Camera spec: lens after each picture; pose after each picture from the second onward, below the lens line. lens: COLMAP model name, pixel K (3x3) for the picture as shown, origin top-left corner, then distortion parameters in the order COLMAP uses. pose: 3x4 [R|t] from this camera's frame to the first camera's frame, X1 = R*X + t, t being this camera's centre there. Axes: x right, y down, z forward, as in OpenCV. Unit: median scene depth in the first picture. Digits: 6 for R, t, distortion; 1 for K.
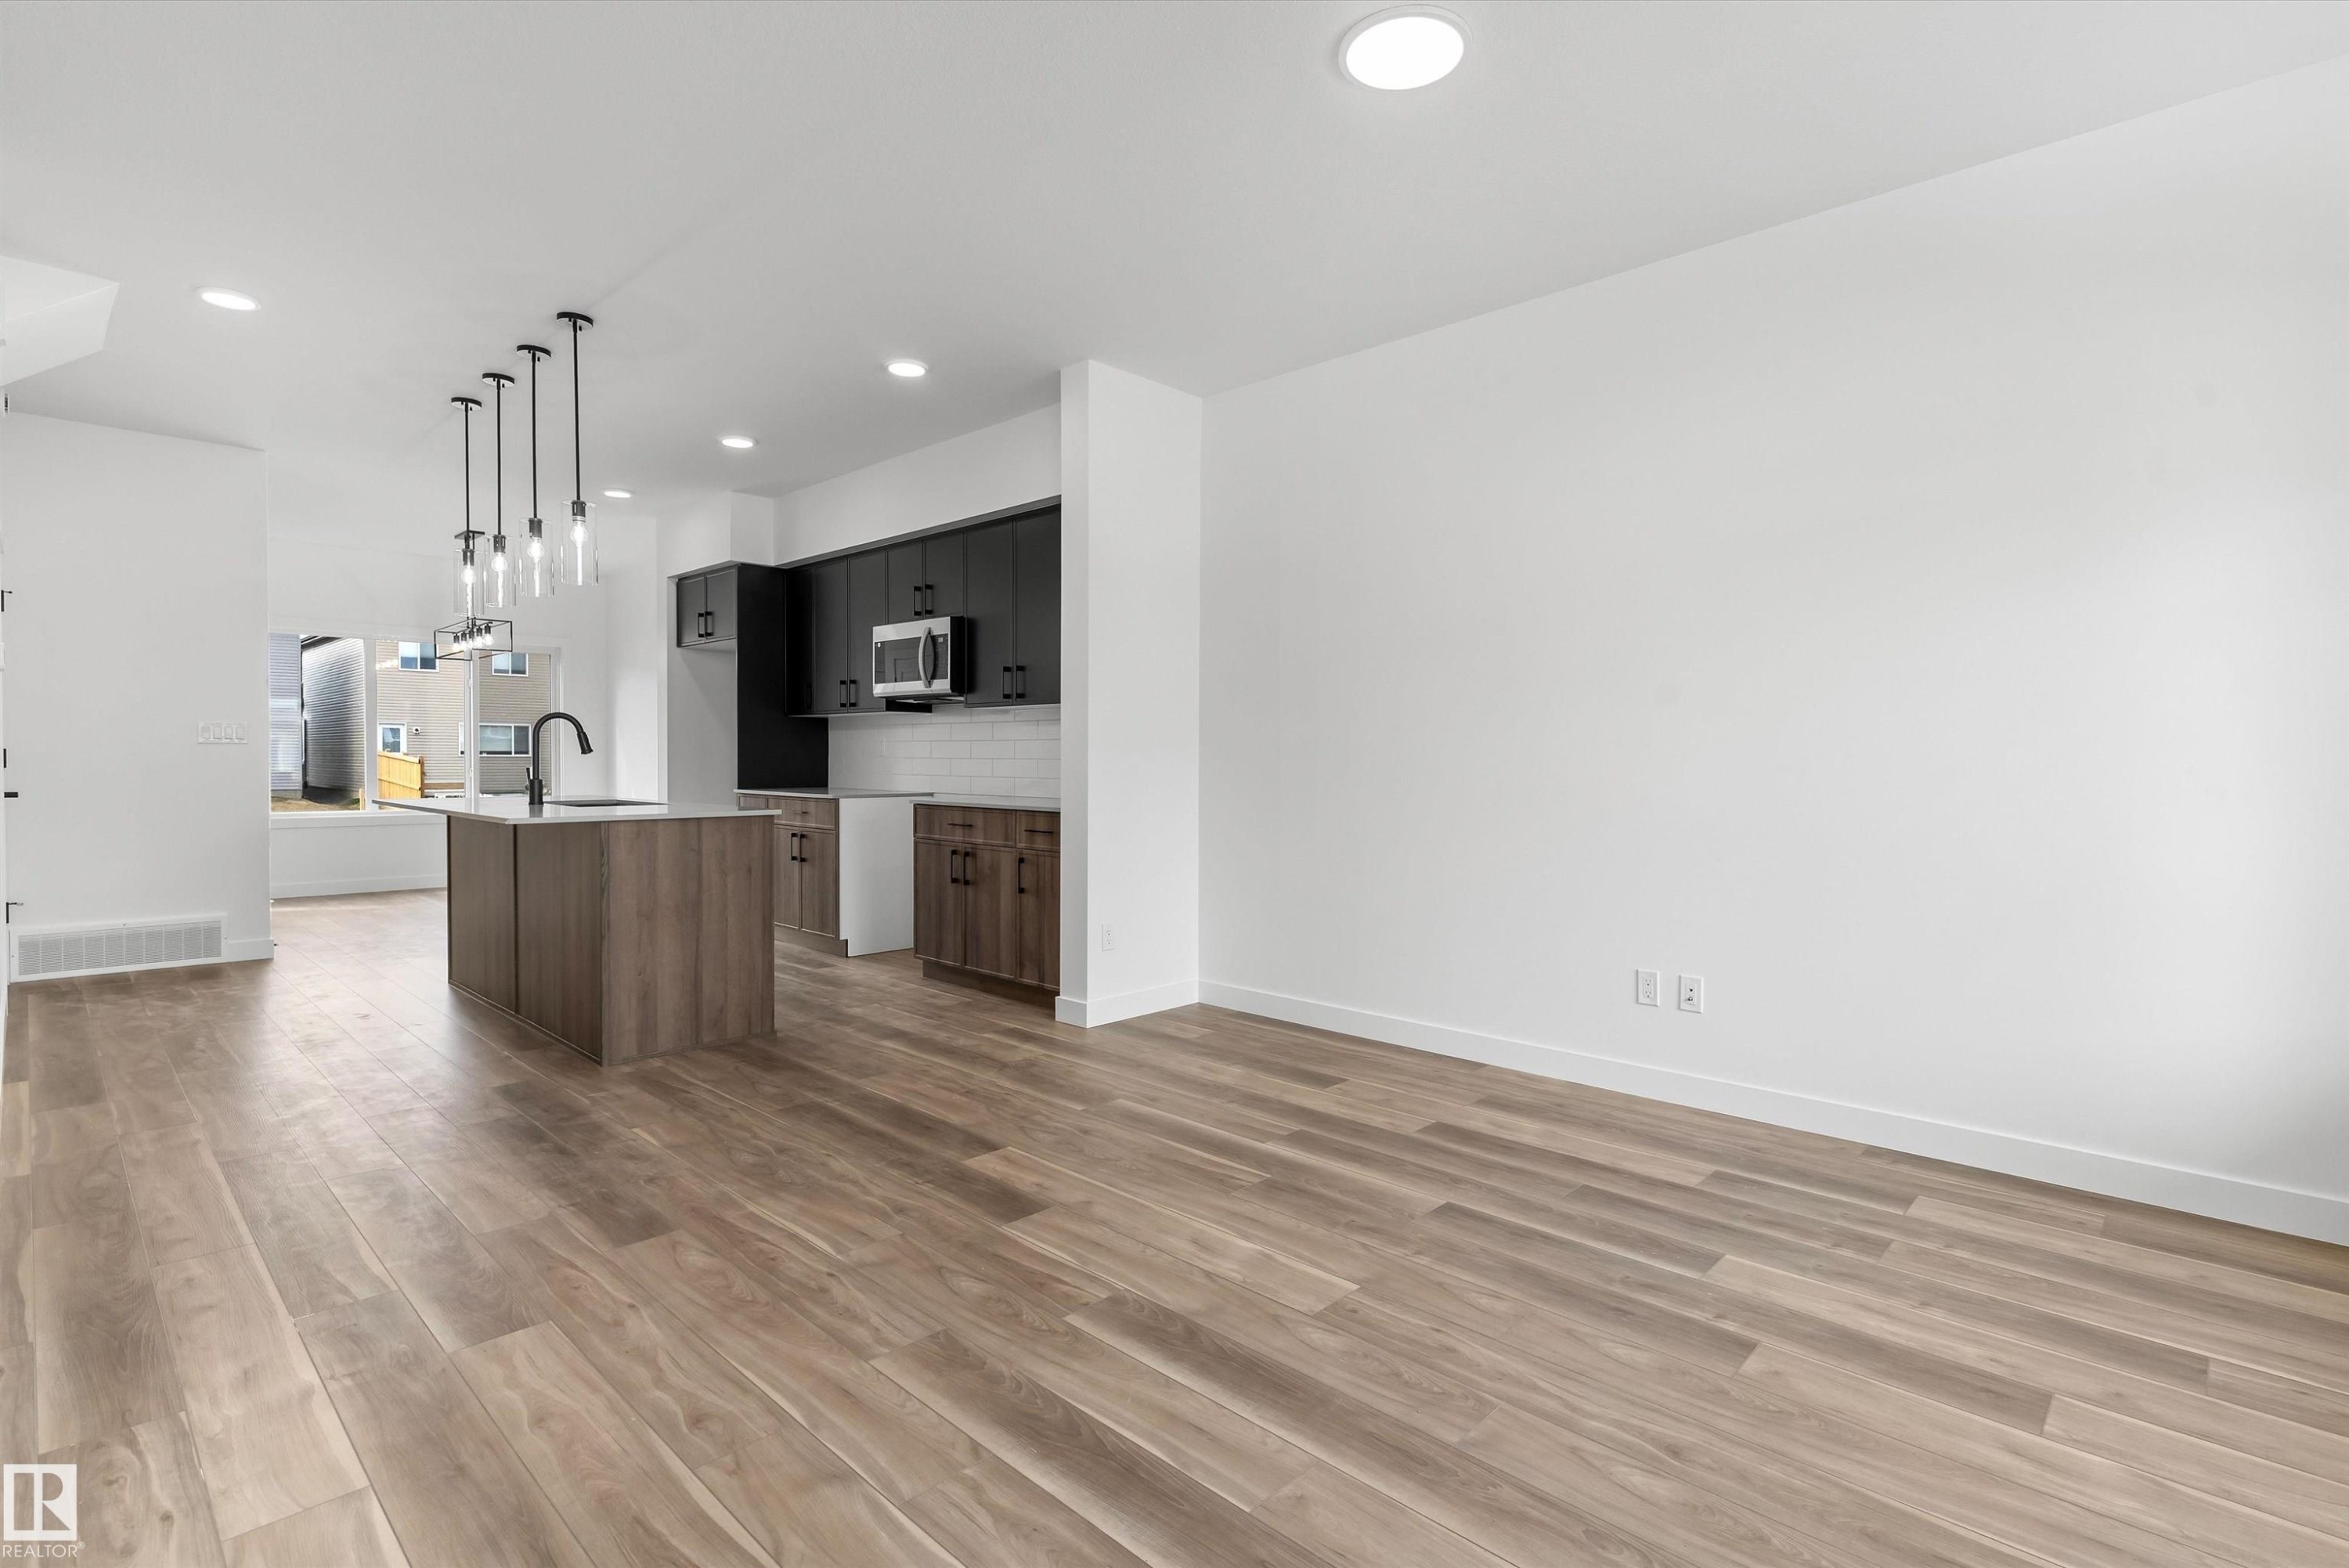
lens RADIAL K [[1164.4, 0, 1174.5], [0, 1164.4, 784.0], [0, 0, 1]] dist [0.000837, 0.000278]
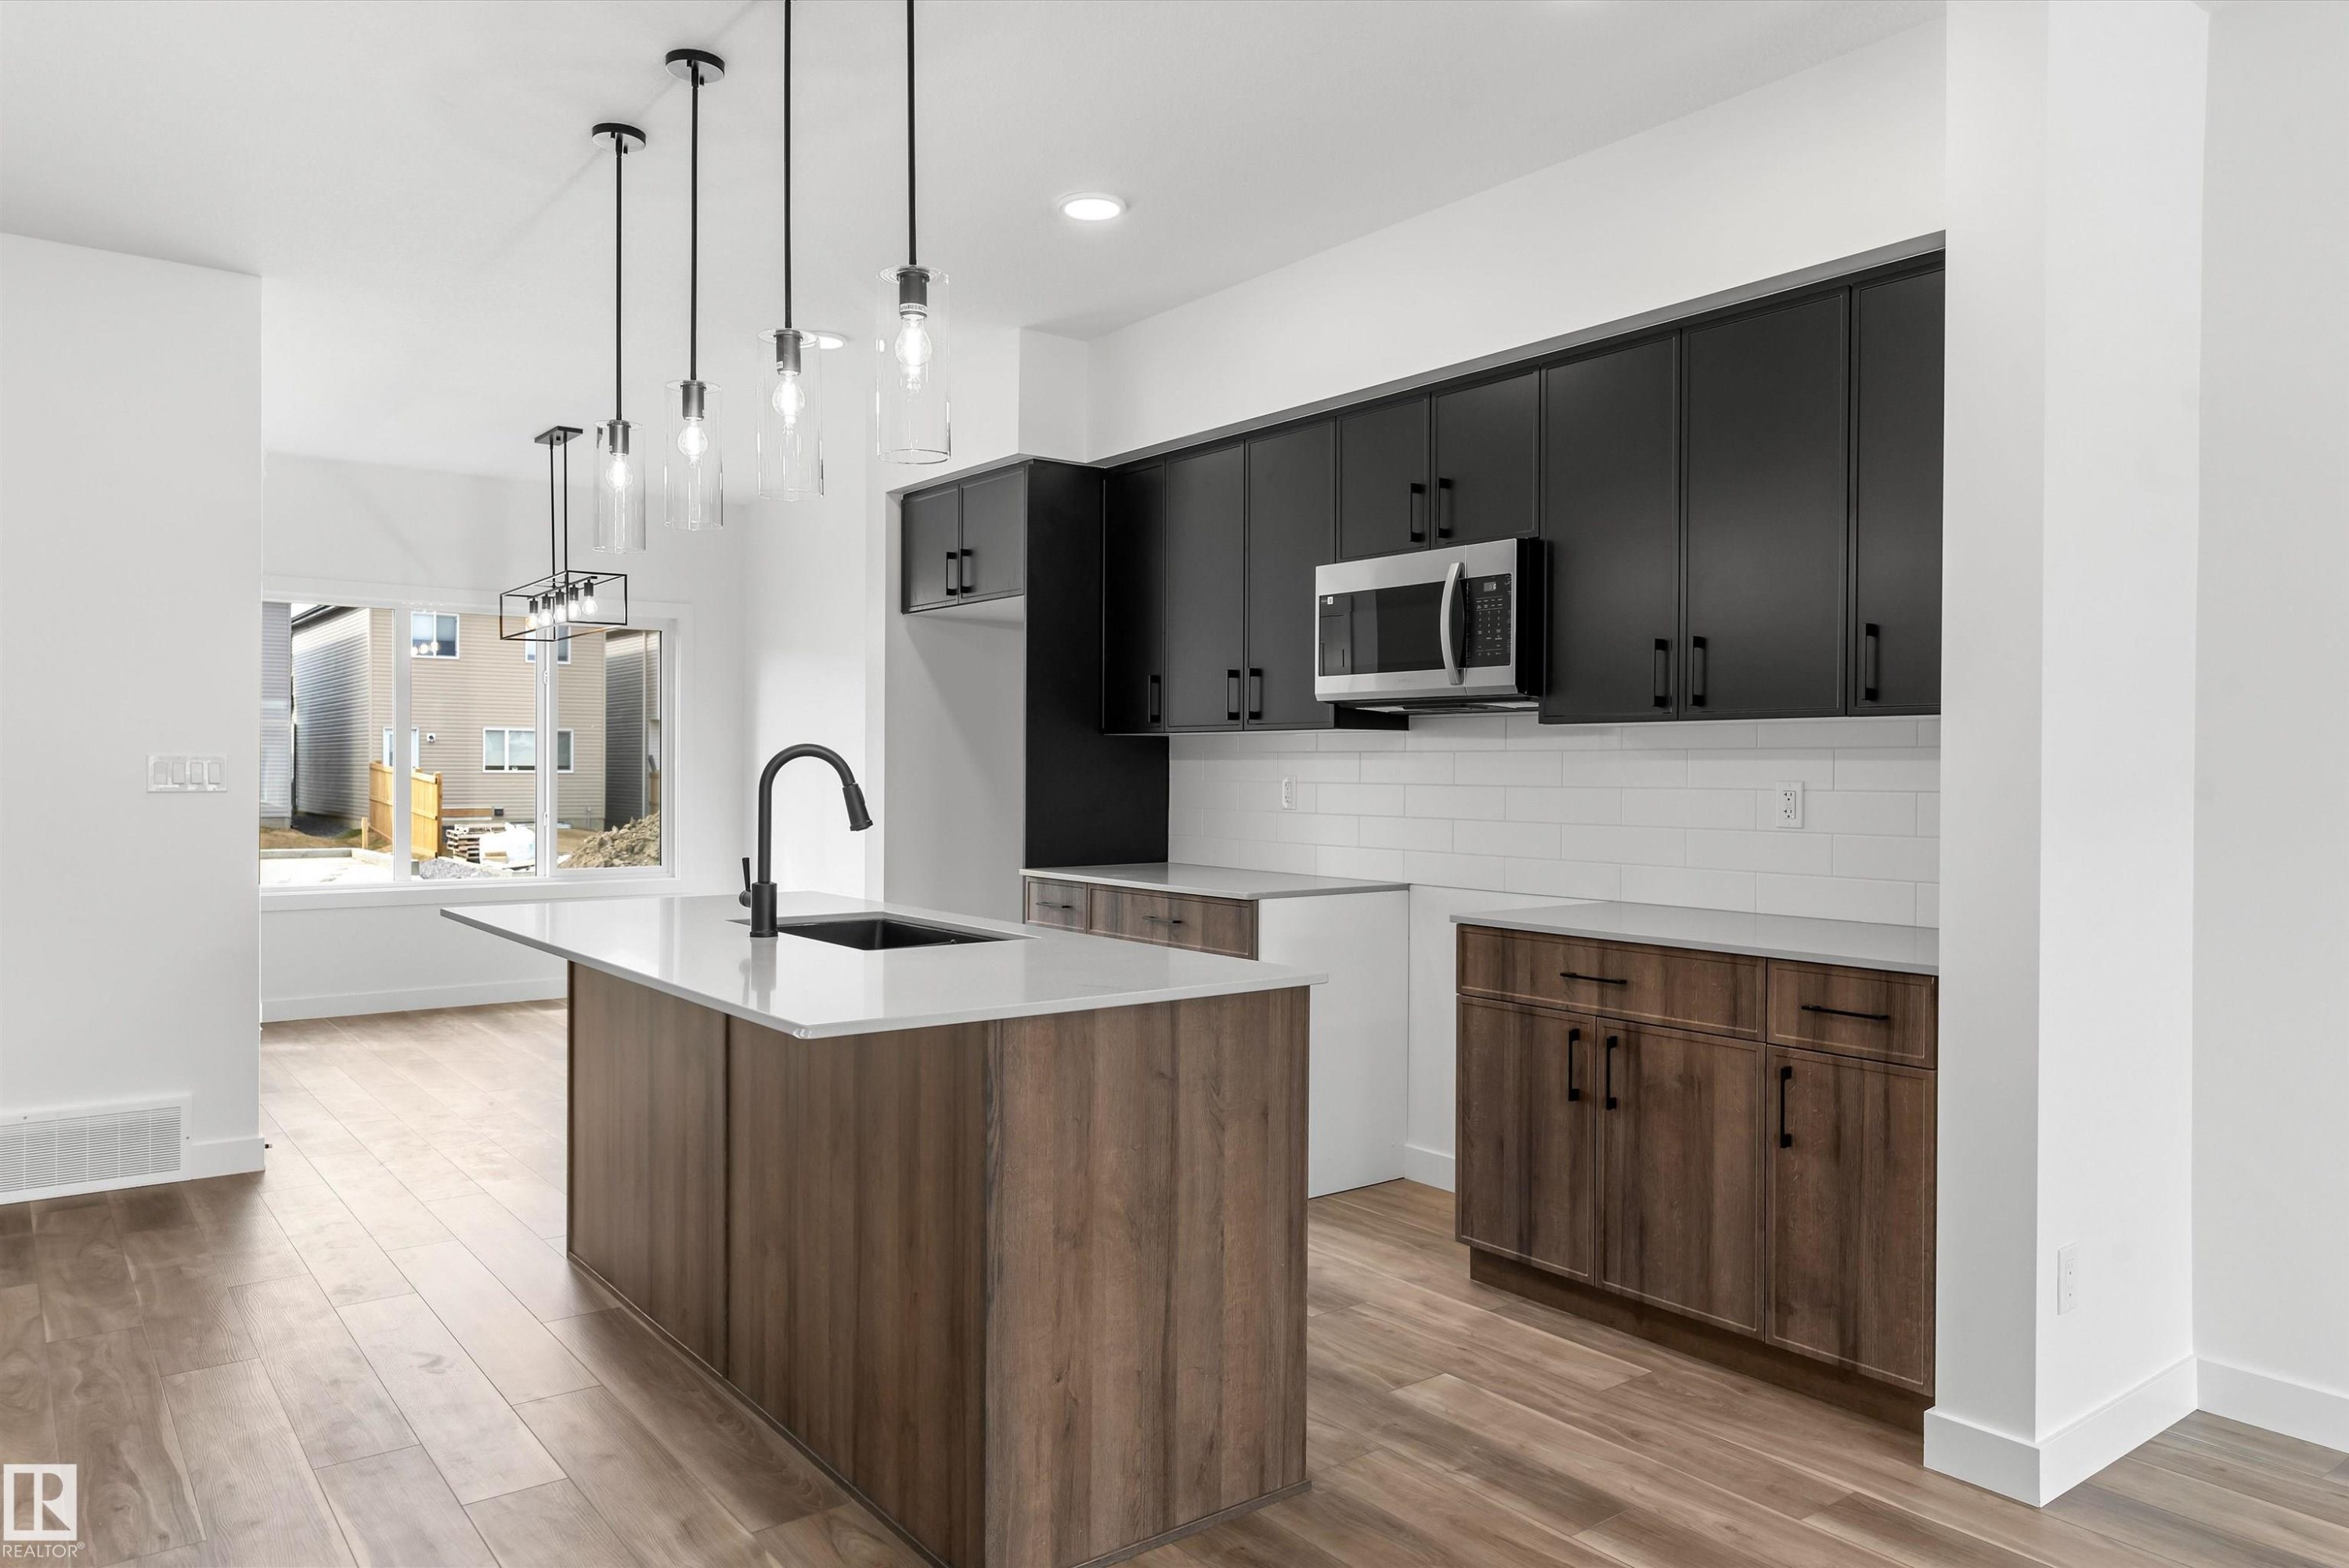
lens RADIAL K [[1554.7, 0, 1104.1], [0, 1554.7, 778.6], [0, 0, 1]] dist [0.002637, -0.000987]
pose [[0.987485, 0.002248, -0.157697, -0.271753], [-0.004371, 0.999904, -0.013120, -0.034870], [0.157653, 0.013645, 0.987400, 0.341410]]
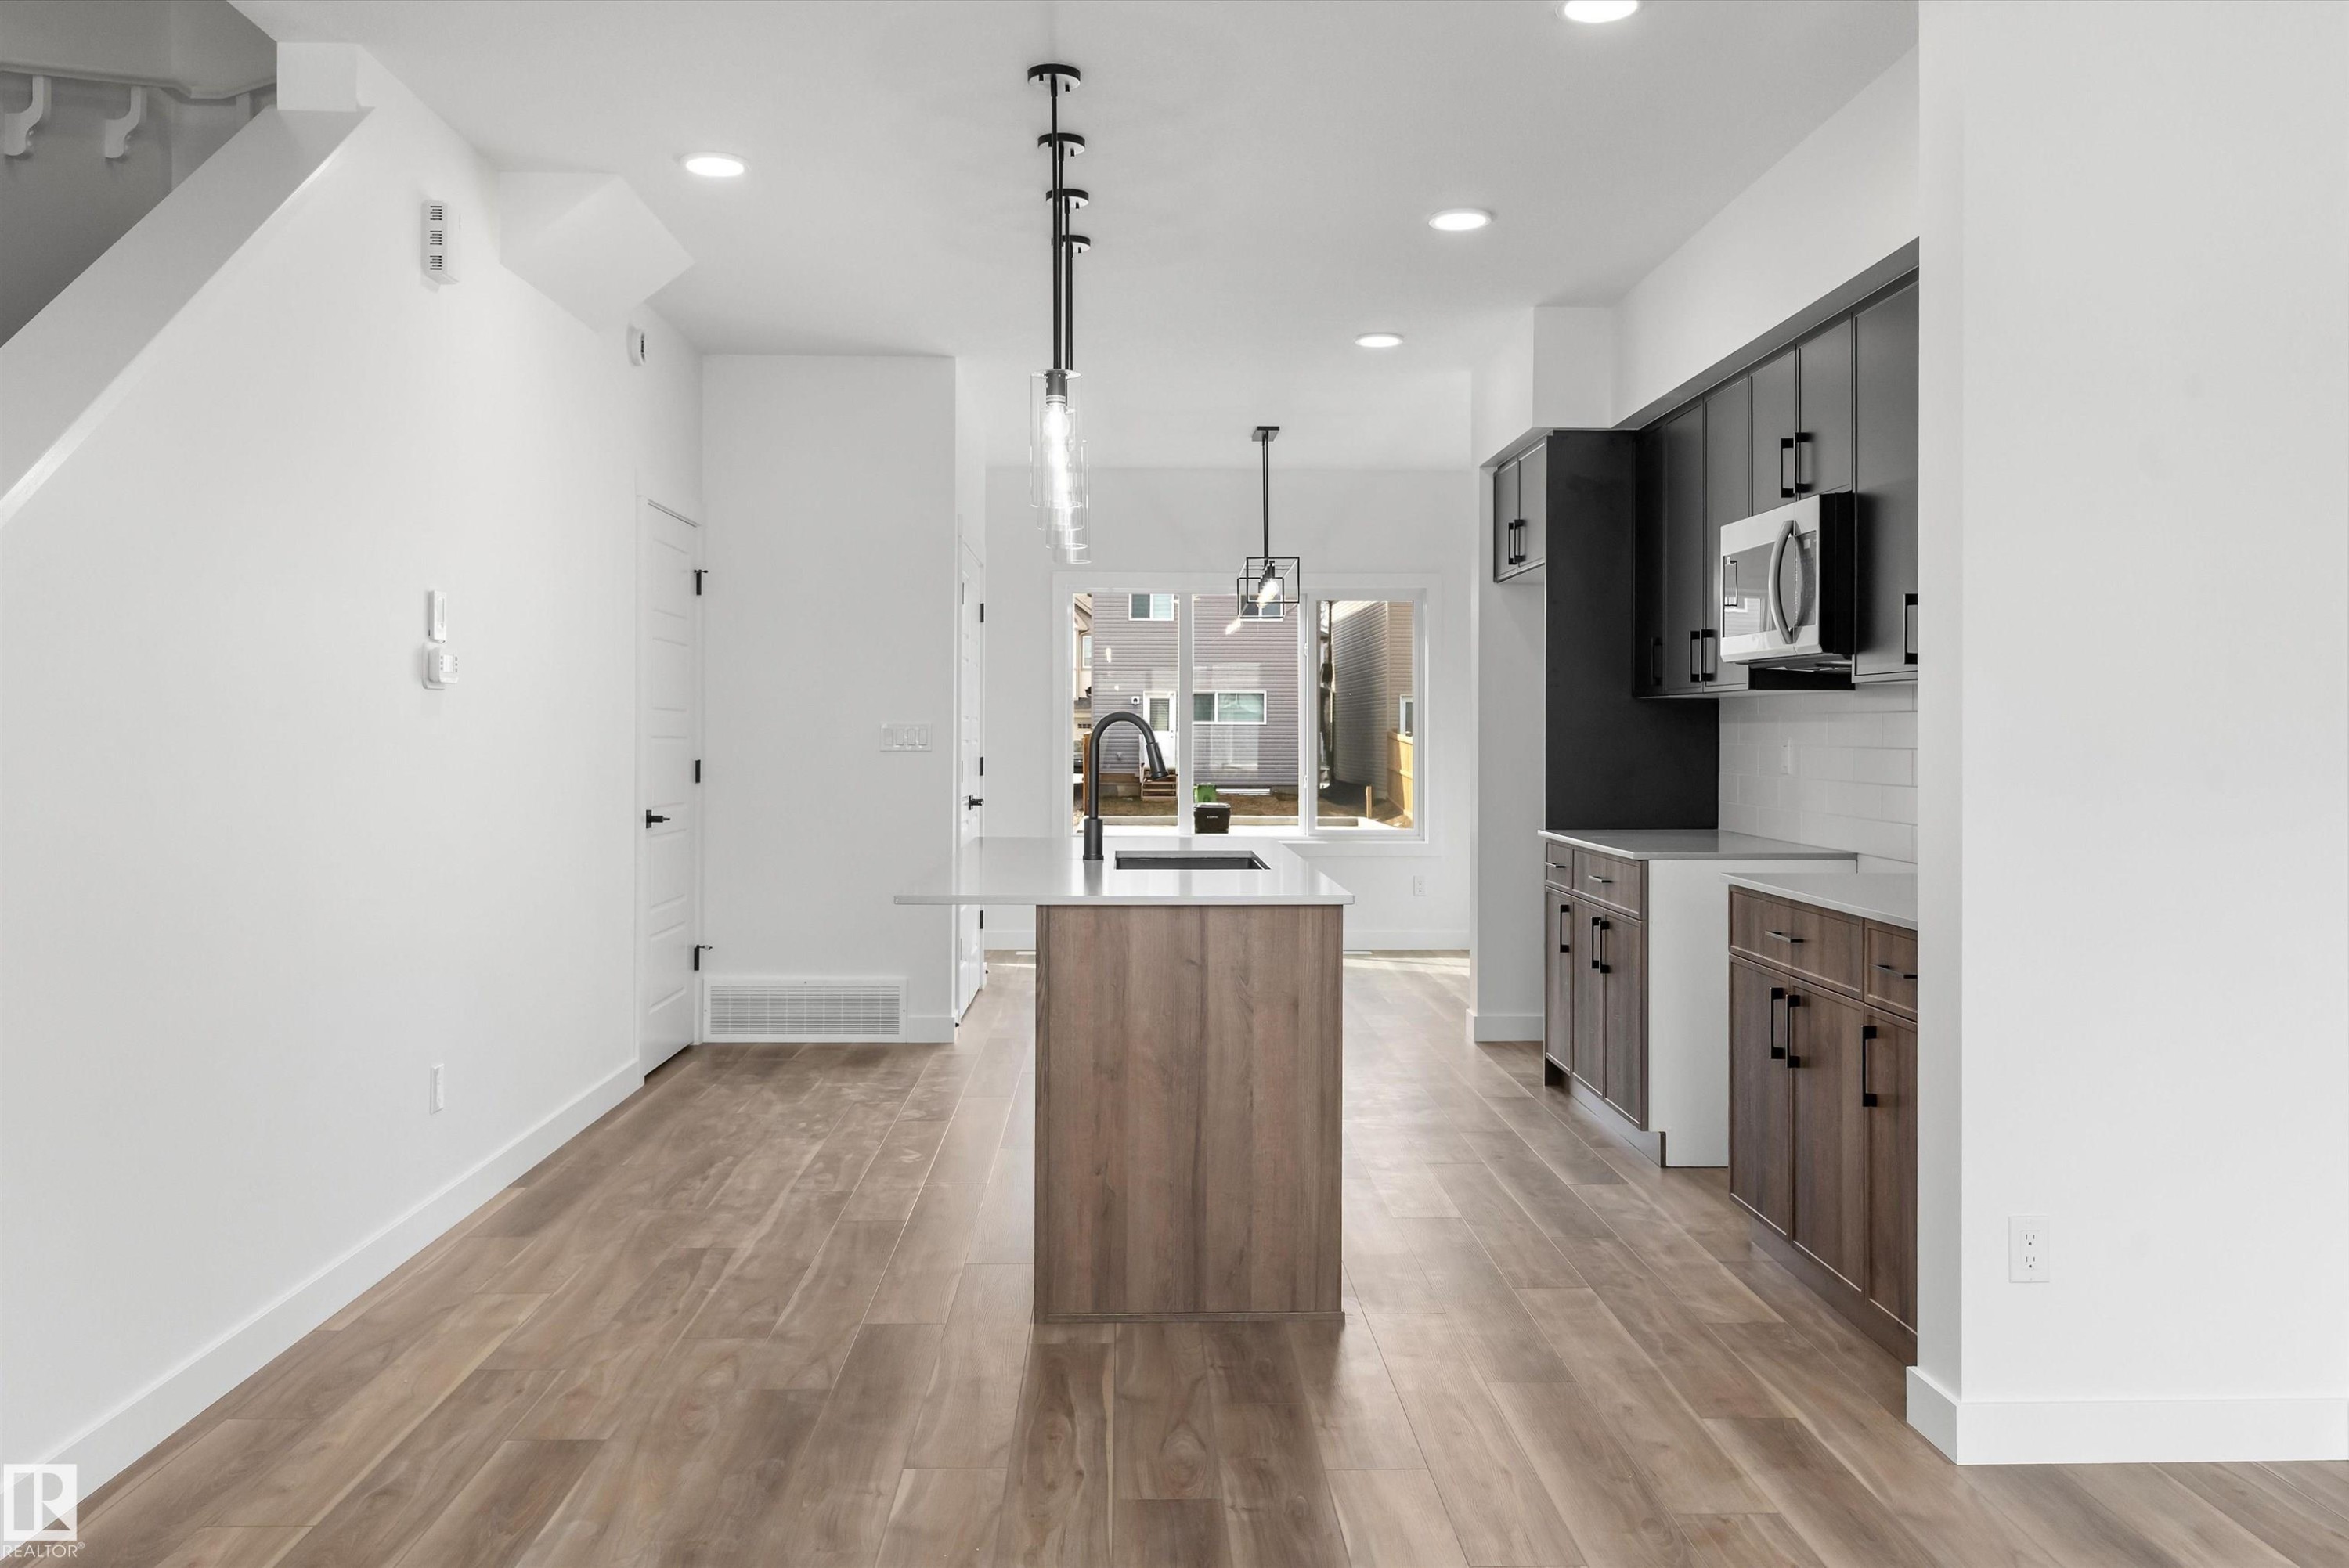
lens RADIAL K [[1874.5, 0, 1172.1], [0, 1874.5, 718.0], [0, 0, 1]] dist [0.001548, 0.003062]
pose [[0.705261, -0.007445, -0.708909, 0.173625], [-0.014231, 0.999595, -0.024656, -0.030111], [0.708805, 0.027477, 0.704869, 0.279727]]
